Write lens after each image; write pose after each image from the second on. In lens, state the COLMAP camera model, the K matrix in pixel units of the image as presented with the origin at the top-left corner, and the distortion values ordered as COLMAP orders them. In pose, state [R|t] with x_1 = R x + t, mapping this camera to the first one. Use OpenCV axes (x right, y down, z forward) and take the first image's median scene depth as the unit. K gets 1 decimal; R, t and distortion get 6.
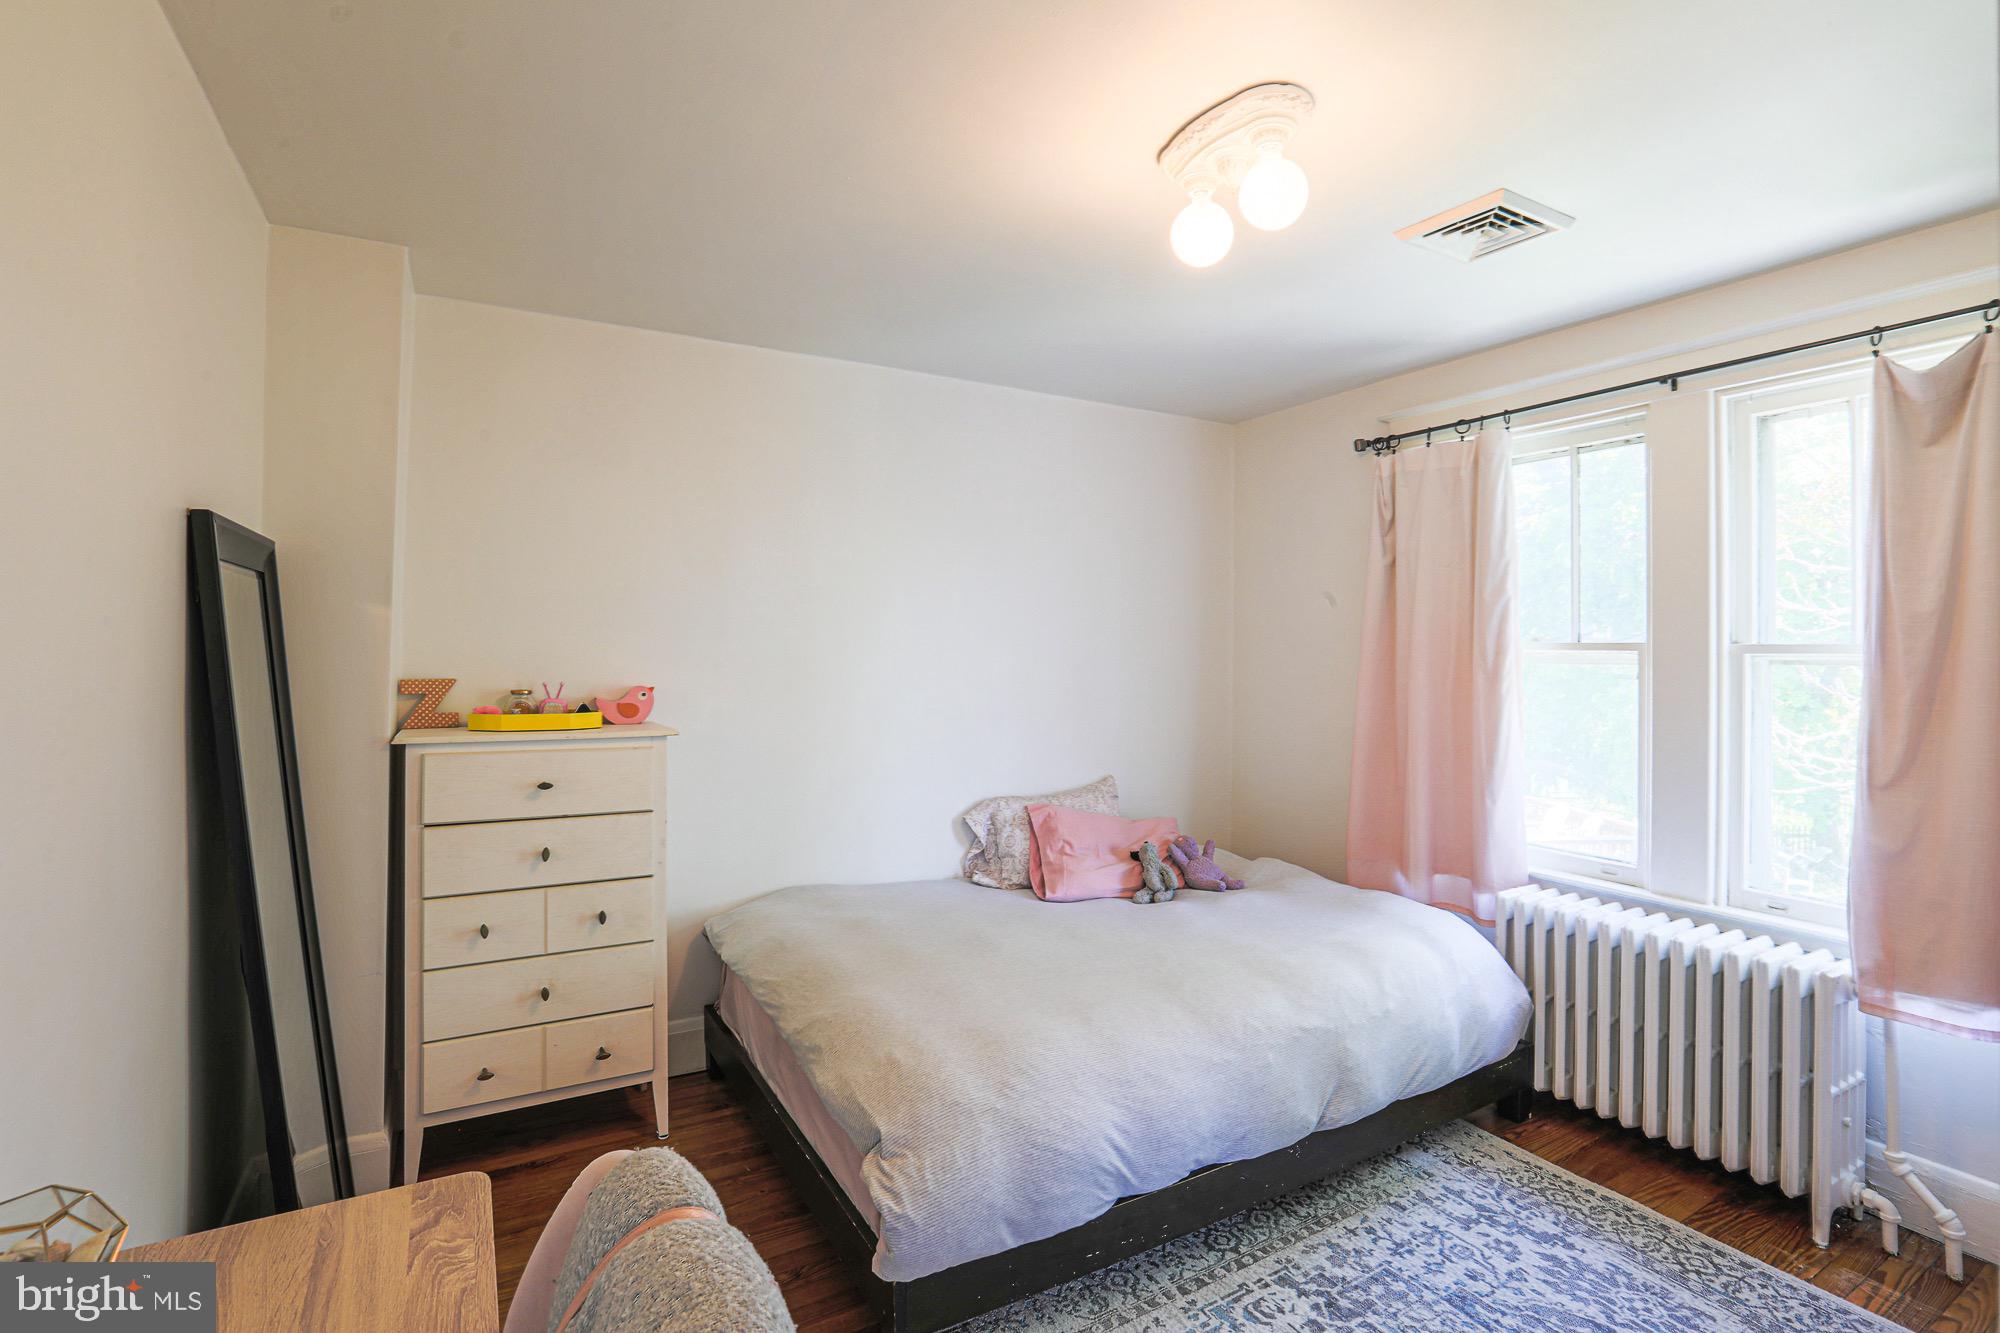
lens RADIAL K [[942.8, 0, 1000.9], [0, 942.8, 650.4], [0, 0, 1]] dist [-0.023296, -0.000183]
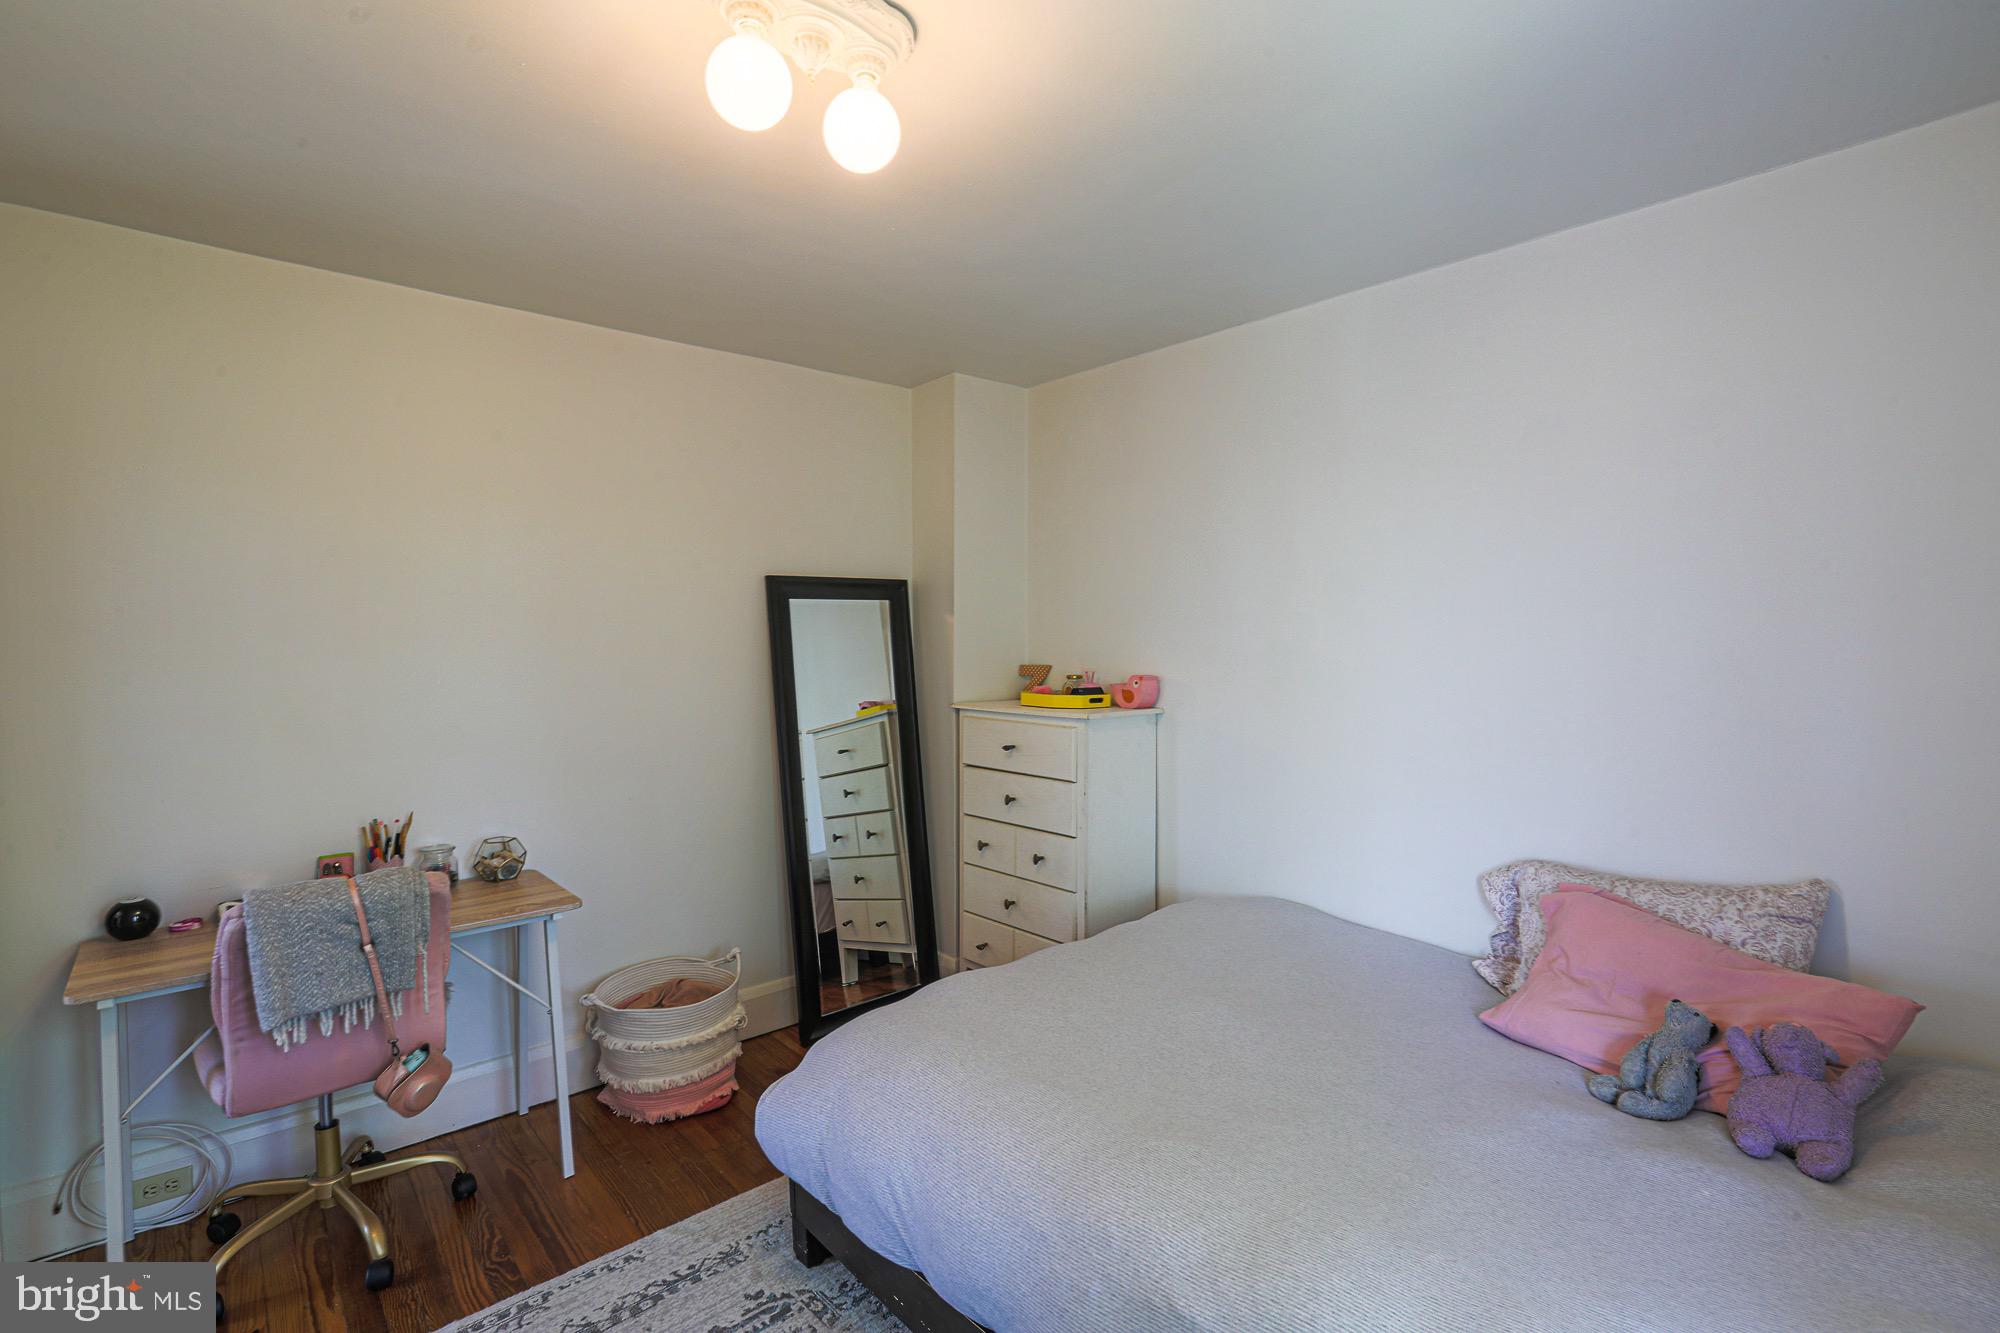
lens RADIAL K [[929.2, 0, 994.2], [0, 929.2, 649.5], [0, 0, 1]] dist [-0.066670, 0.023435]
pose [[0.204341, 0.004355, -0.978890, 0.758004], [0.010069, 0.999928, 0.006550, -0.001325], [0.978848, -0.011194, 0.204282, 0.693901]]
